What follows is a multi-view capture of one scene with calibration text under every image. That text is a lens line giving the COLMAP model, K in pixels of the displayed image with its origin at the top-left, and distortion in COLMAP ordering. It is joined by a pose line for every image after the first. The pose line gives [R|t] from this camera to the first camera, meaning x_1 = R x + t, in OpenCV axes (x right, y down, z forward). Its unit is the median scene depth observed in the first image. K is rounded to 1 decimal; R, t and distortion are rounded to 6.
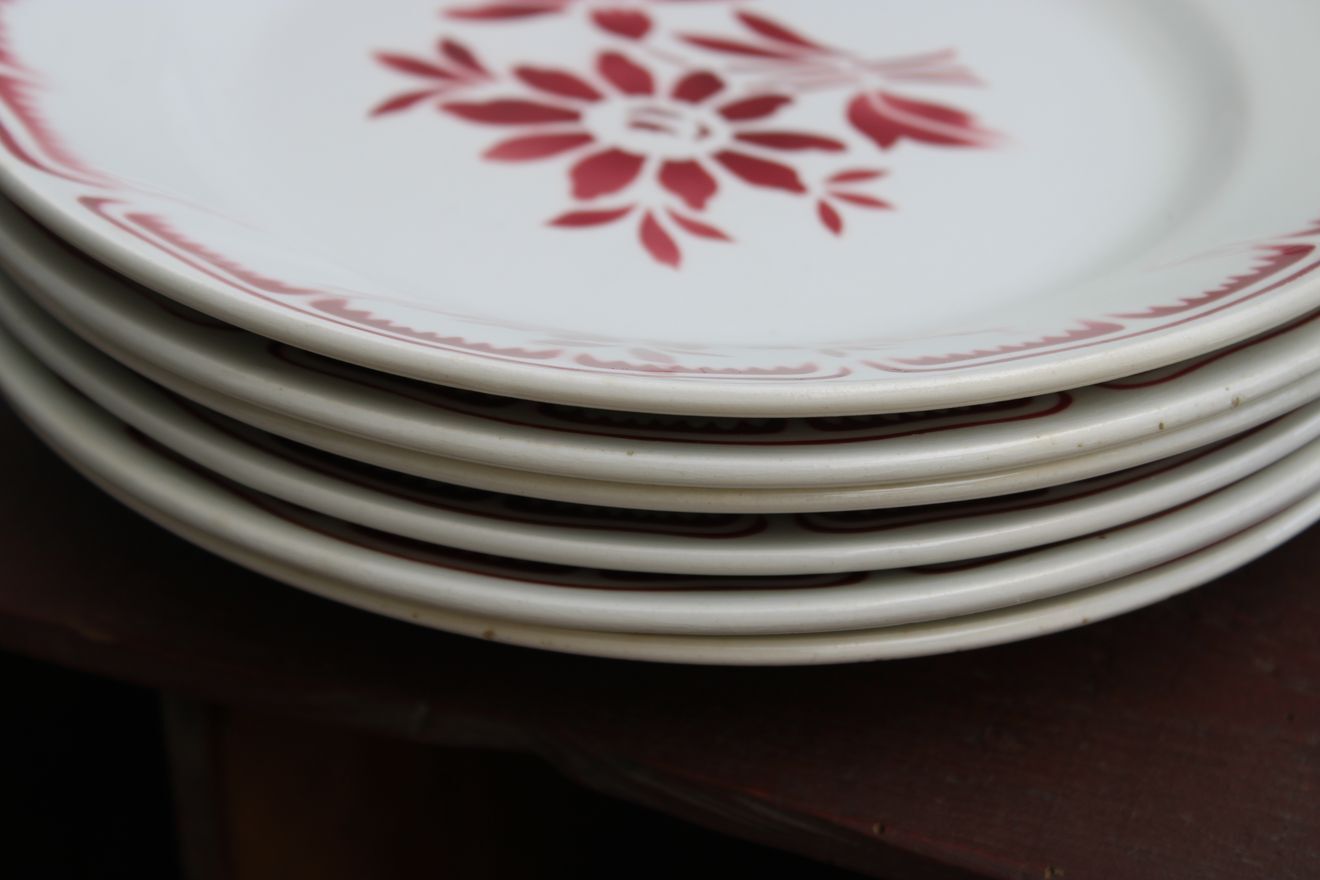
lens RADIAL K [[3320.8, 0, 660.0], [0, 3320.8, 440.0], [0, 0, 1]] dist [0.049809, 0.604306]
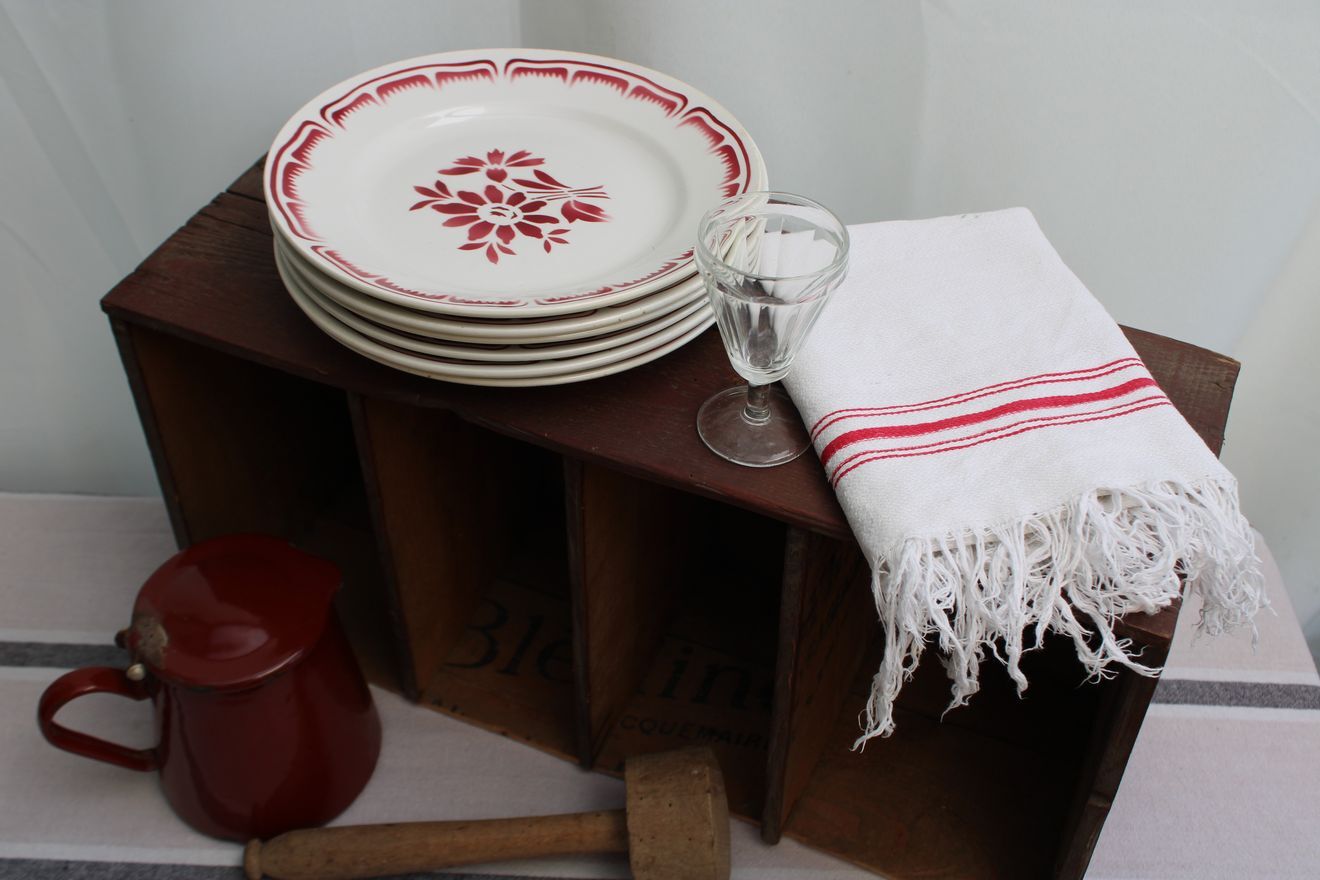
lens RADIAL K [[1616.8, 0, 660.0], [0, 1616.8, 440.0], [0, 0, 1]] dist [-0.088927, -0.008124]
pose [[0.999785, 0.015677, -0.013569, 0.178990], [-0.013934, 0.992657, 0.120154, -0.068150], [0.015353, -0.119939, 0.992663, -0.560494]]
